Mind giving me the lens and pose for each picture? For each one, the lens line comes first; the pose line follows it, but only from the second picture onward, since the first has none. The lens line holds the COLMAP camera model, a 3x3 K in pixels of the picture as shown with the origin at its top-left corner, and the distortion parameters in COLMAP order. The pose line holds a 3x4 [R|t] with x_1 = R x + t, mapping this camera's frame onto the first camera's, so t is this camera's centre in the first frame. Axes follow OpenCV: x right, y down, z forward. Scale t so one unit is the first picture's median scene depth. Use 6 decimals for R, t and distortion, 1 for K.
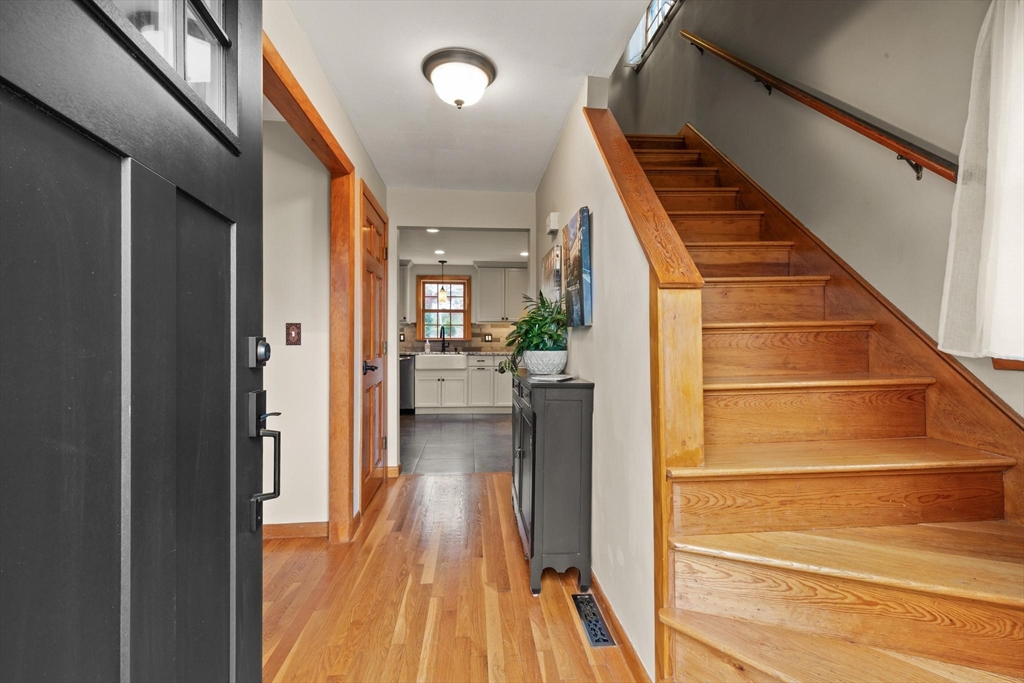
lens RADIAL K [[468.3, 0, 512.0], [0, 468.3, 341.5], [0, 0, 1]] dist [0.001819, -0.000075]
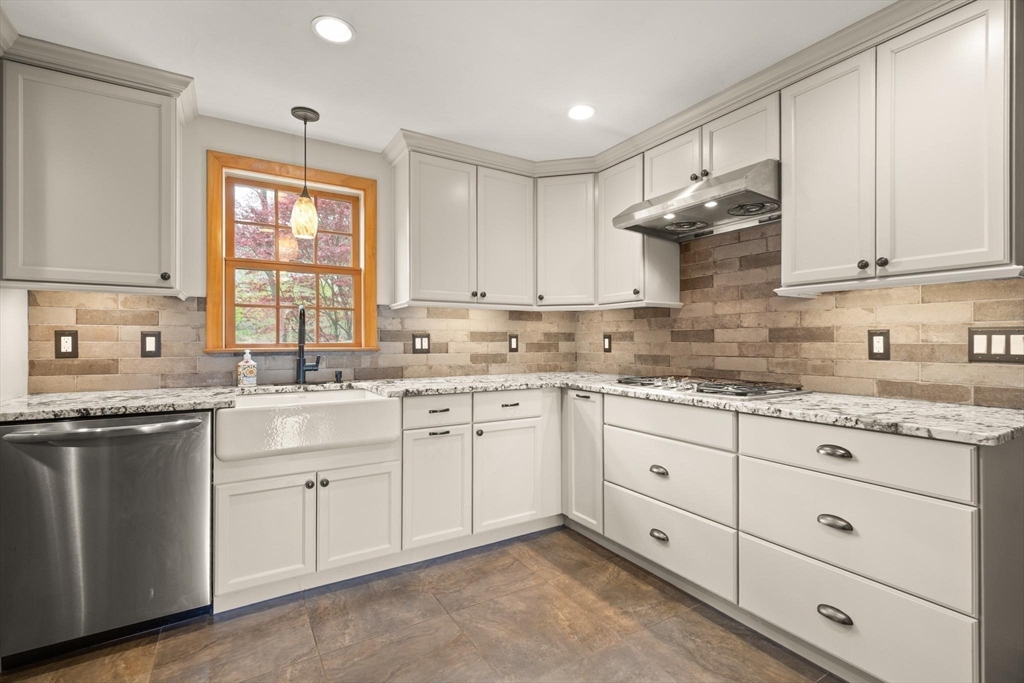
lens RADIAL K [[462.7, 0, 516.8], [0, 462.7, 339.8], [0, 0, 1]] dist [0.005259, -0.000210]
pose [[0.892728, -0.000522, 0.450596, -0.157047], [0.001832, 0.999995, -0.002471, -0.009476], [-0.450592, 0.003031, 0.892725, 0.618393]]
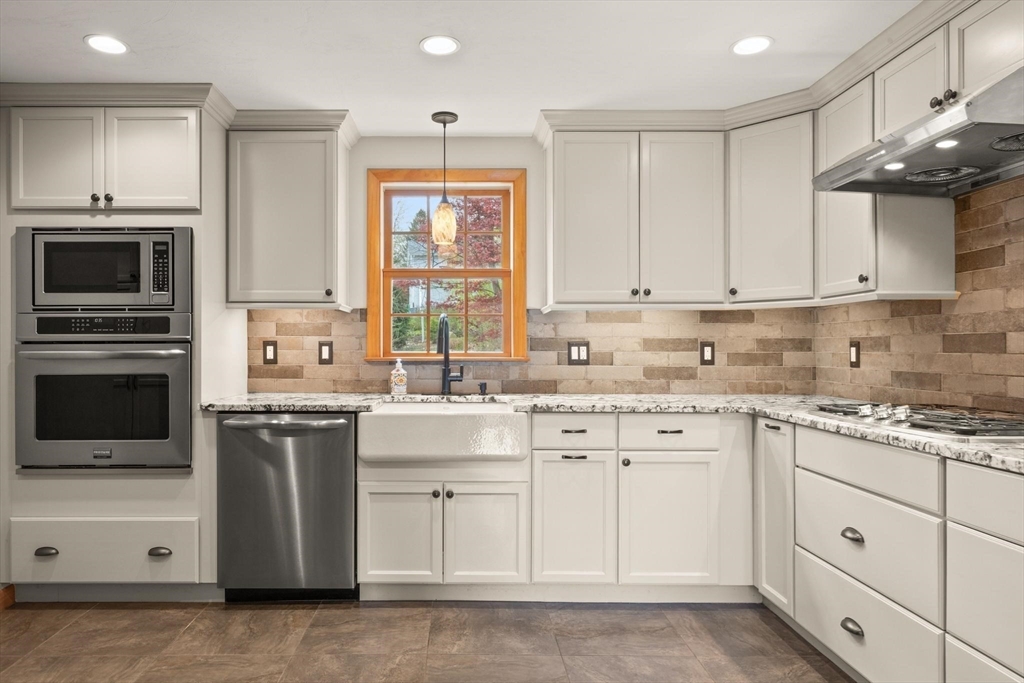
lens RADIAL K [[639.3, 0, 463.7], [0, 639.3, 348.6], [0, 0, 1]] dist [0.001731, -0.002916]
pose [[0.996385, -0.000395, -0.084957, -0.094574], [0.000241, 0.999998, -0.001818, -0.009971], [0.084957, 0.001791, 0.996383, 0.543005]]
